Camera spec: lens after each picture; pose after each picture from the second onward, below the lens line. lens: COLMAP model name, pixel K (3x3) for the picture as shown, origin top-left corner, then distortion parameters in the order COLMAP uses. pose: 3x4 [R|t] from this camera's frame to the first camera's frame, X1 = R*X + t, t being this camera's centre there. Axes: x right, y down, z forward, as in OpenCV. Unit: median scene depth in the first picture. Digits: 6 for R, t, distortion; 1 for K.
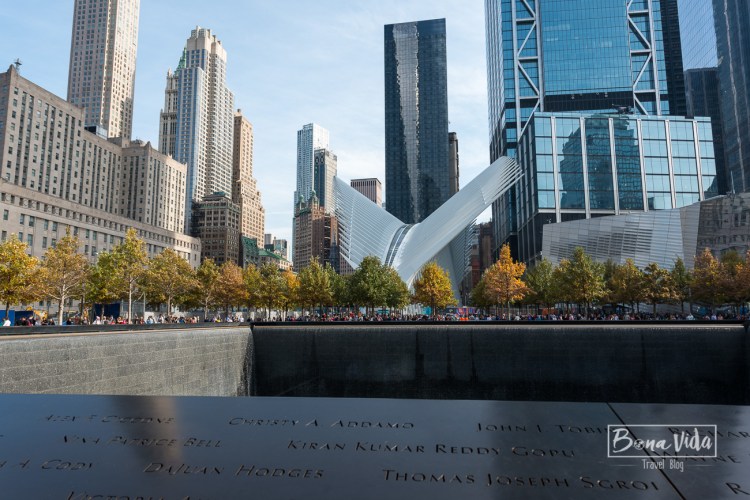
lens RADIAL K [[476.2, 0, 375.0], [0, 476.2, 250.0], [0, 0, 1]] dist [-0.000526, -0.000089]
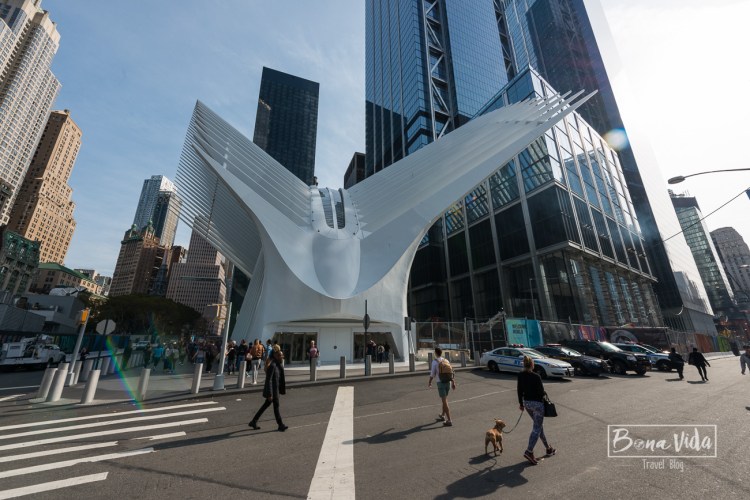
lens RADIAL K [[284.2, 0, 375.0], [0, 284.2, 250.0], [0, 0, 1]] dist [0.000017, 0.000015]
pose [[0.848229, 0.155543, 0.506275, -0.017427], [-0.060942, 0.978218, -0.198433, 0.031038], [-0.526112, 0.137463, 0.839232, 0.234225]]
